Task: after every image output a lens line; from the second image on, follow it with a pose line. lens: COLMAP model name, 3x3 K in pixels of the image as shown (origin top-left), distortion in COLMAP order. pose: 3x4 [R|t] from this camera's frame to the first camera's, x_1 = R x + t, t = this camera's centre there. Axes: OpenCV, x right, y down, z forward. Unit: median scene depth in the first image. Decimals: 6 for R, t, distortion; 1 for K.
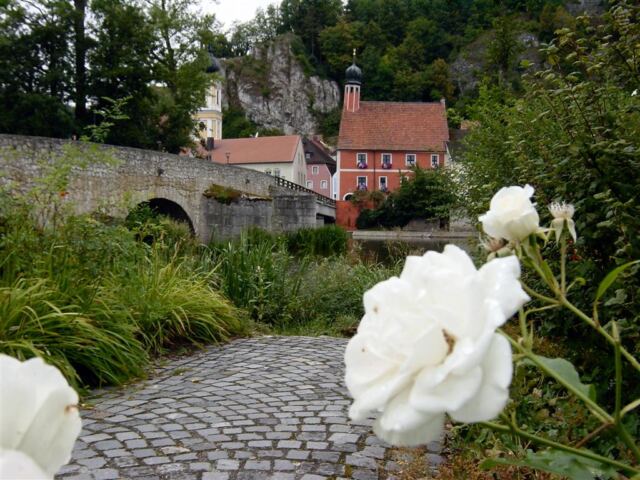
lens RADIAL K [[722.5, 0, 320.0], [0, 722.5, 240.0], [0, 0, 1]] dist [-0.164013, 0.068787]
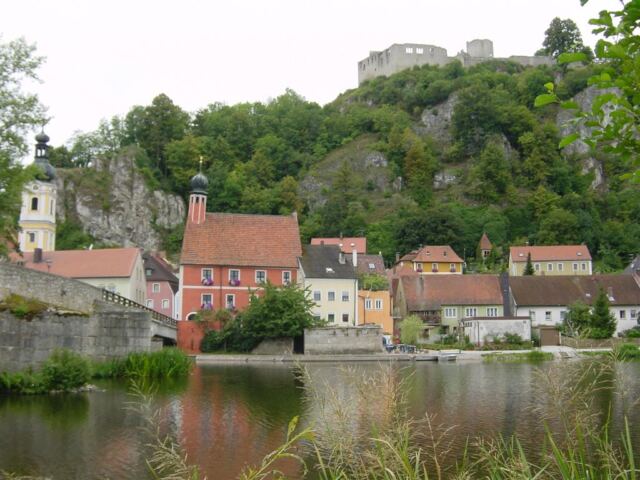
lens RADIAL K [[722.5, 0, 320.0], [0, 722.5, 240.0], [0, 0, 1]] dist [-0.164013, 0.068787]
pose [[0.977351, 0.021540, 0.210526, 0.002926], [0.014264, 0.985839, -0.167084, -0.001197], [-0.211144, 0.166303, 0.963204, 0.048926]]
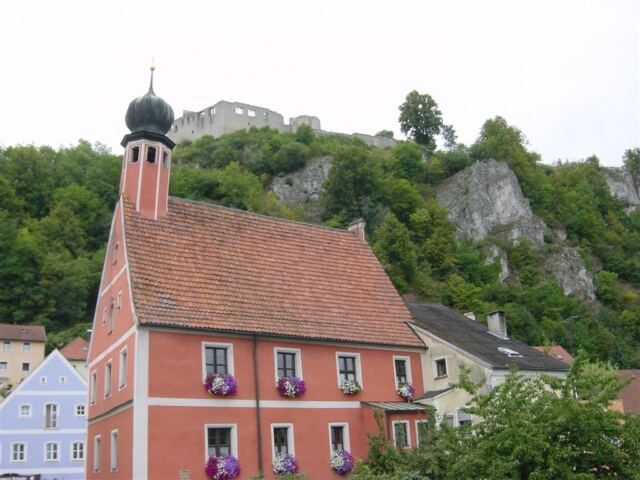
lens RADIAL K [[722.5, 0, 320.0], [0, 722.5, 240.0], [0, 0, 1]] dist [-0.164013, 0.068787]
pose [[0.815077, 0.122393, 0.566277, -0.041512], [0.083922, 0.942178, -0.324434, -0.034953], [-0.573243, 0.311962, 0.757676, 0.414734]]
